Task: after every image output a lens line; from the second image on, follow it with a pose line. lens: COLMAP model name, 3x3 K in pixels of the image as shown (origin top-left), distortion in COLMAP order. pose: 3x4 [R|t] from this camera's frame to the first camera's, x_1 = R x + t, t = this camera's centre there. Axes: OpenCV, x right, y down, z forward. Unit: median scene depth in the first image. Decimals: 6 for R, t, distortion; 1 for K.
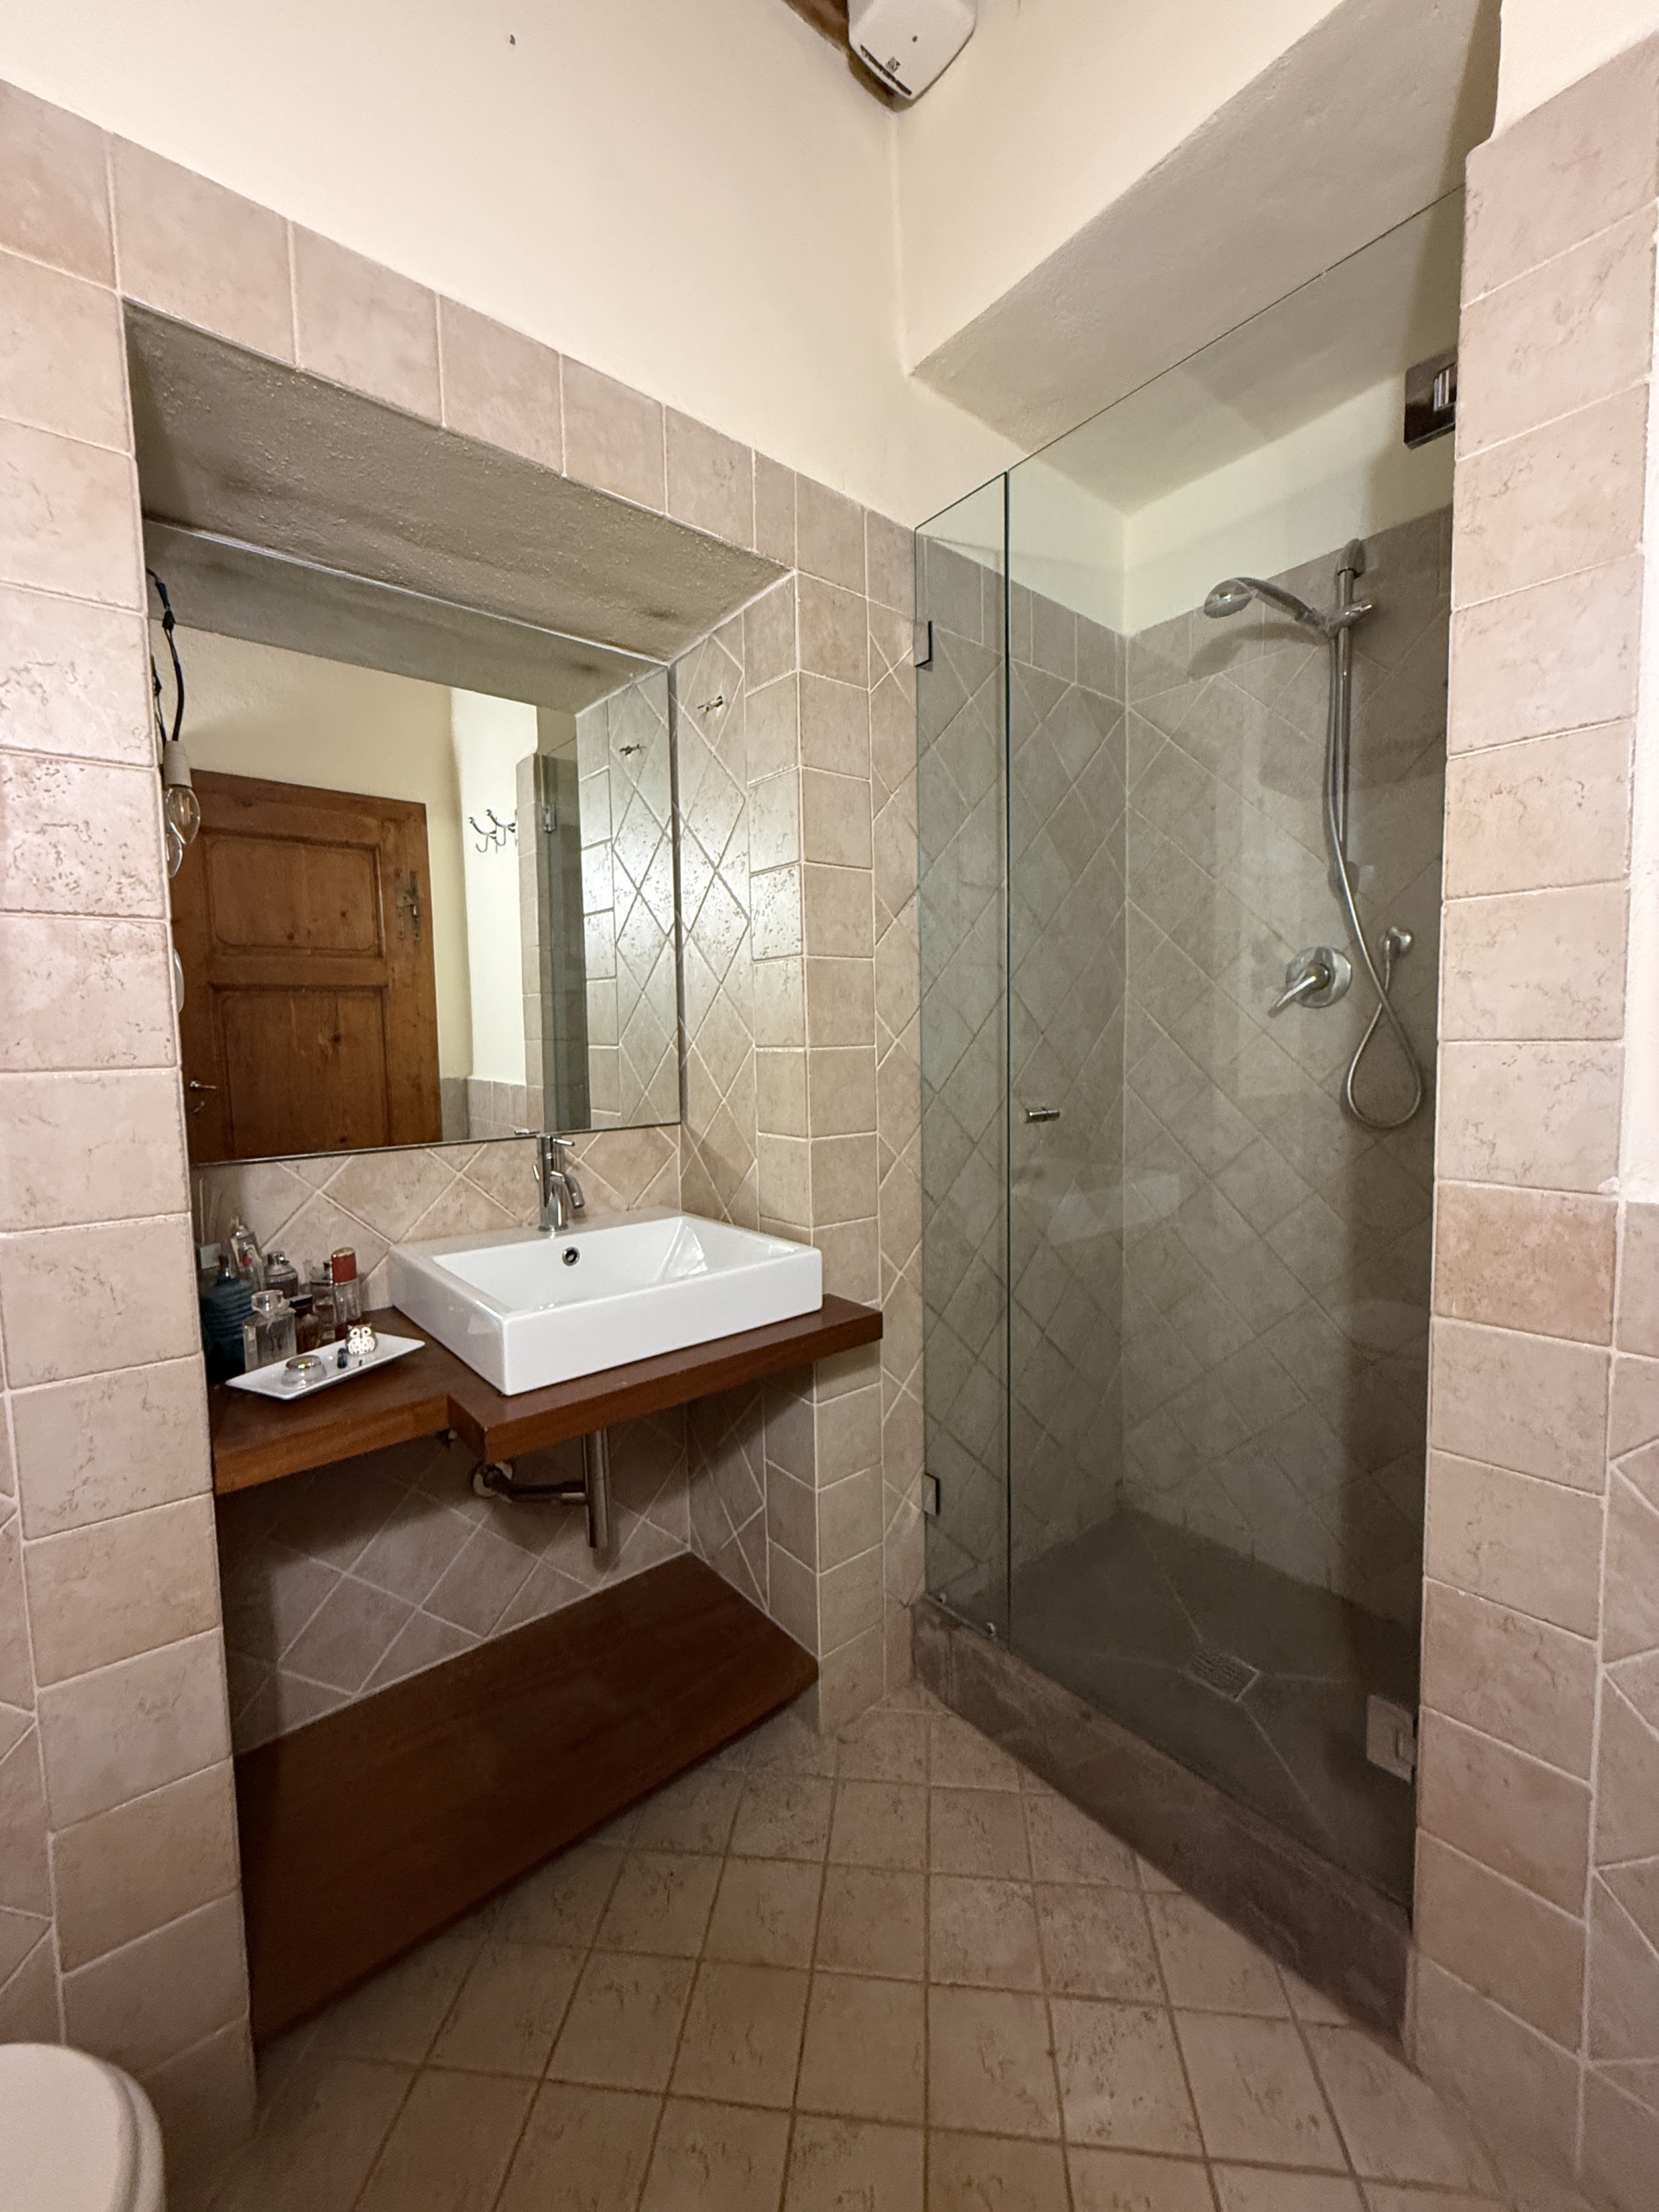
lens RADIAL K [[879.6, 0, 826.0], [0, 879.6, 1105.8], [0, 0, 1]] dist [0.000493, -0.000121]
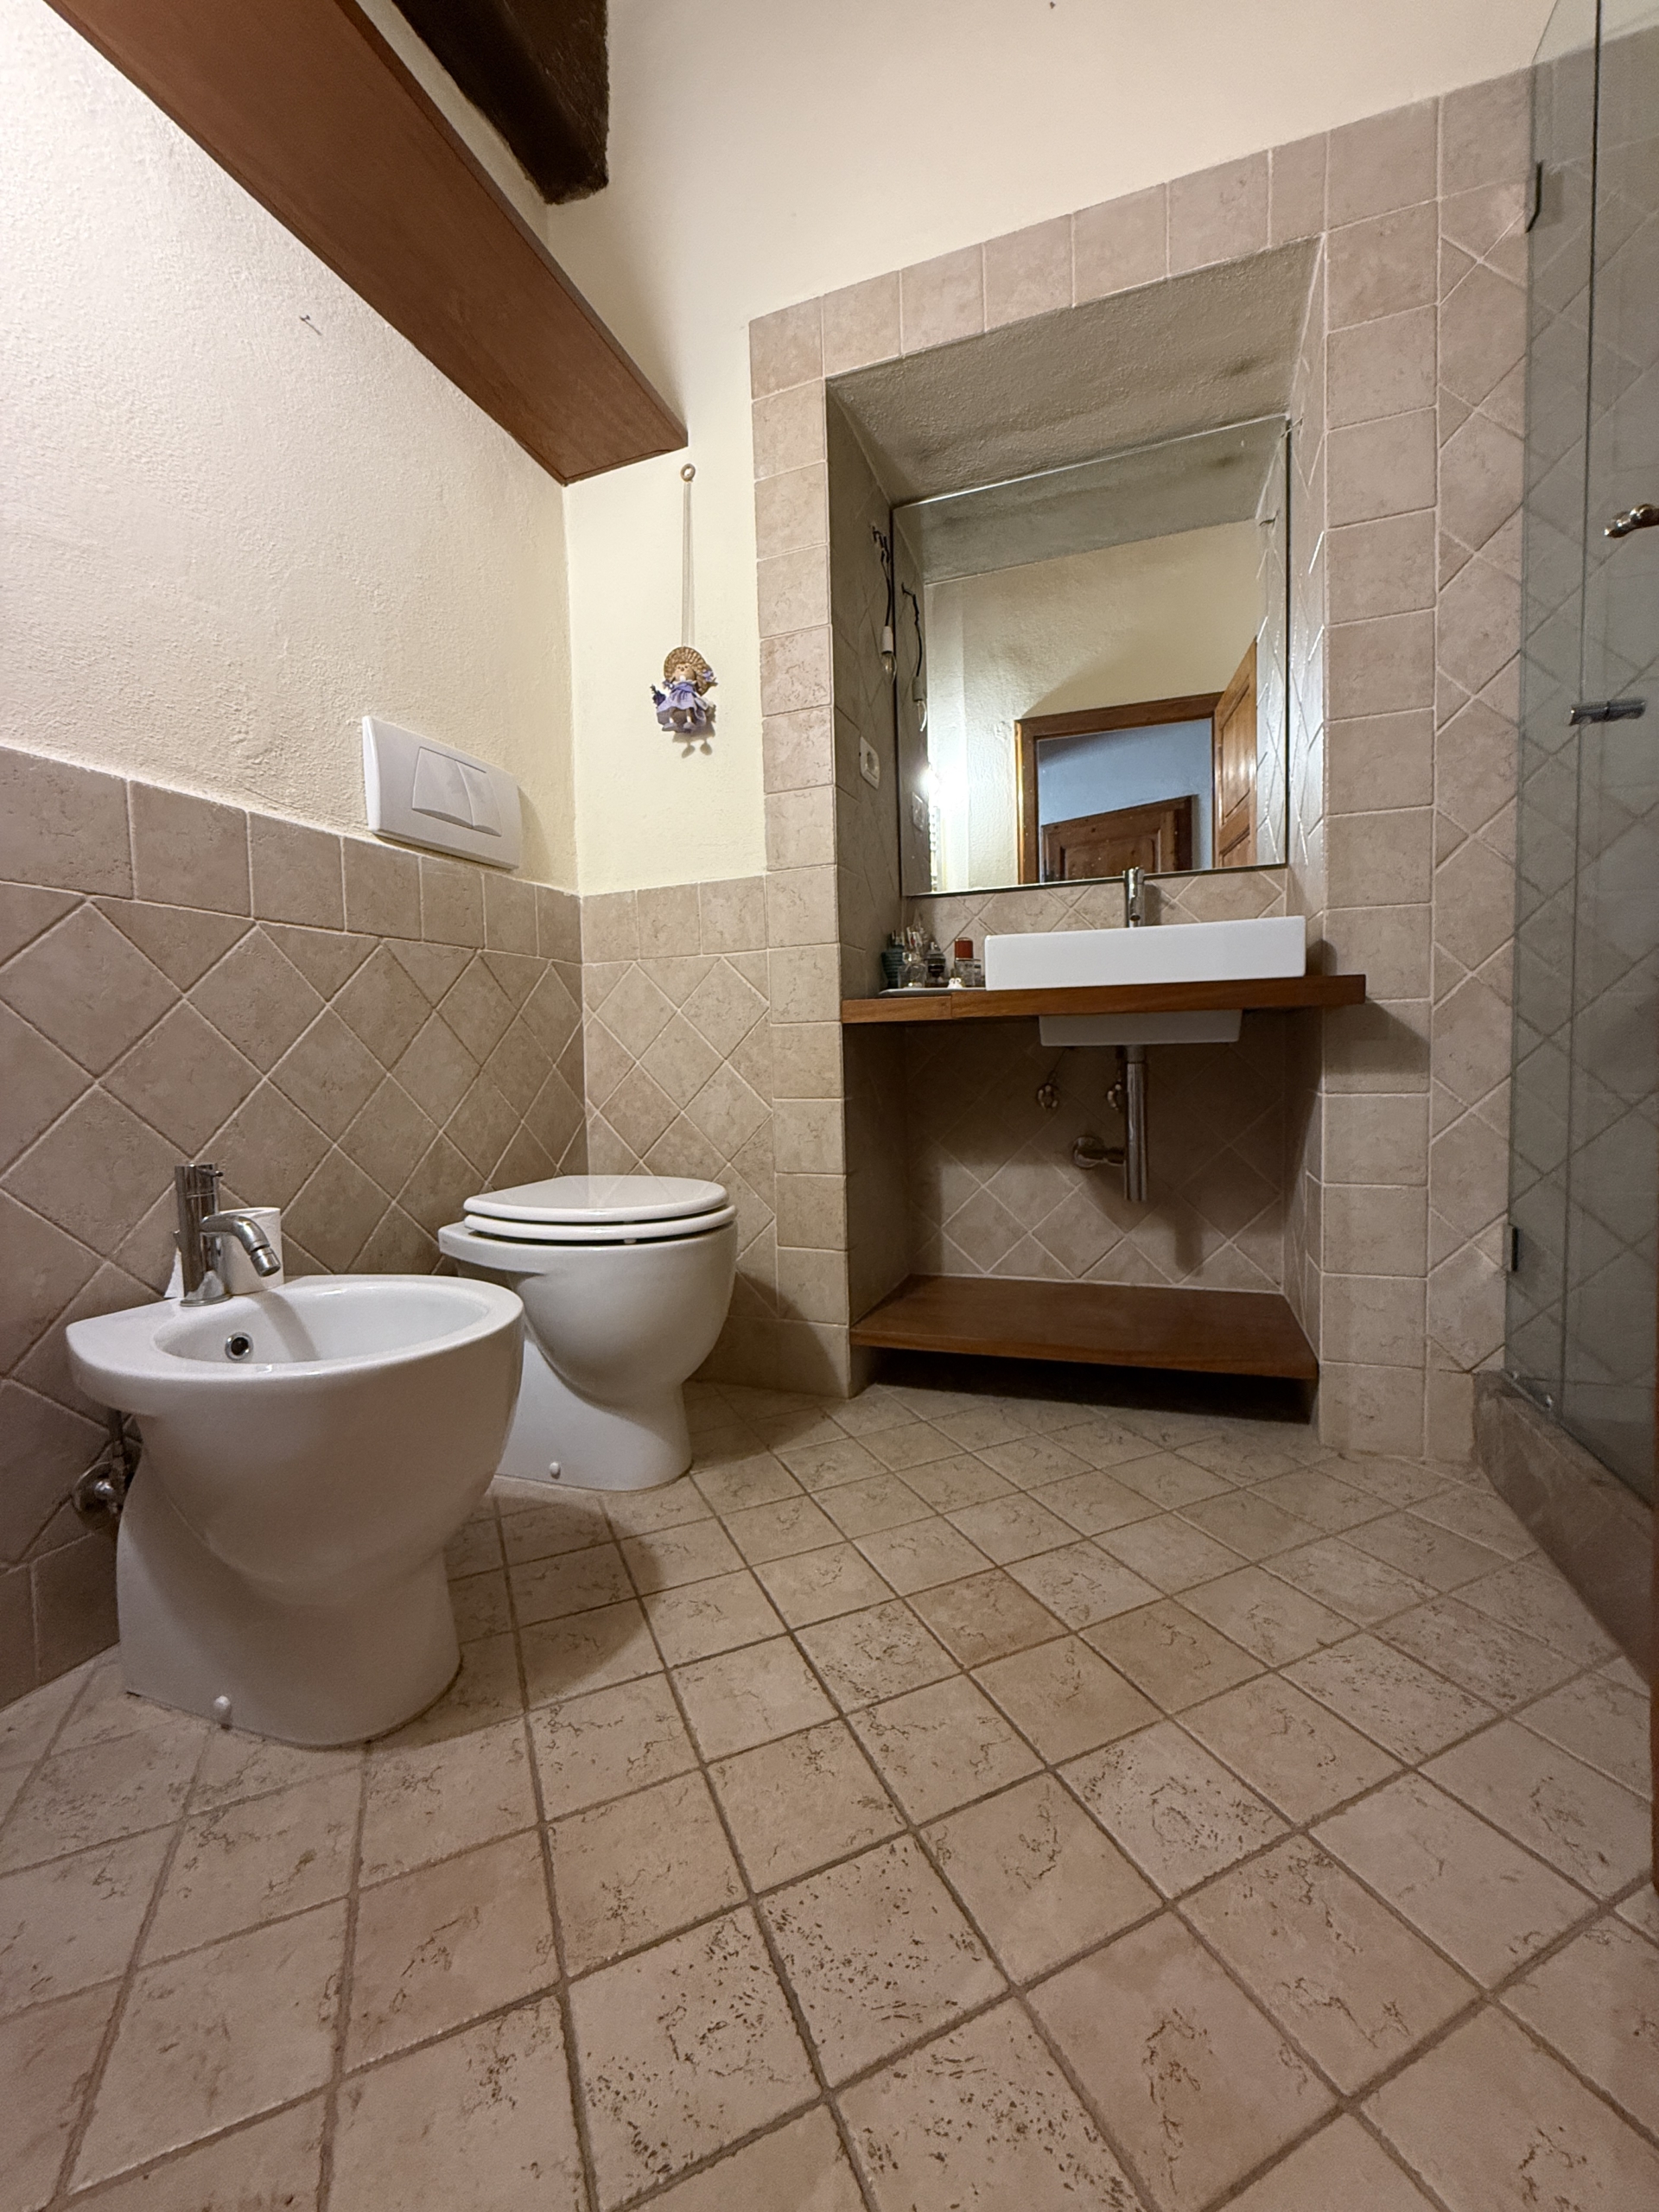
lens RADIAL K [[879.6, 0, 833.2], [0, 879.6, 1099.3], [0, 0, 1]] dist [0.000493, -0.000121]
pose [[0.521971, 0.054943, -0.851192, 0.532442], [-0.047301, 0.998252, 0.035429, 0.334019], [0.851651, 0.021769, 0.523657, 0.022812]]
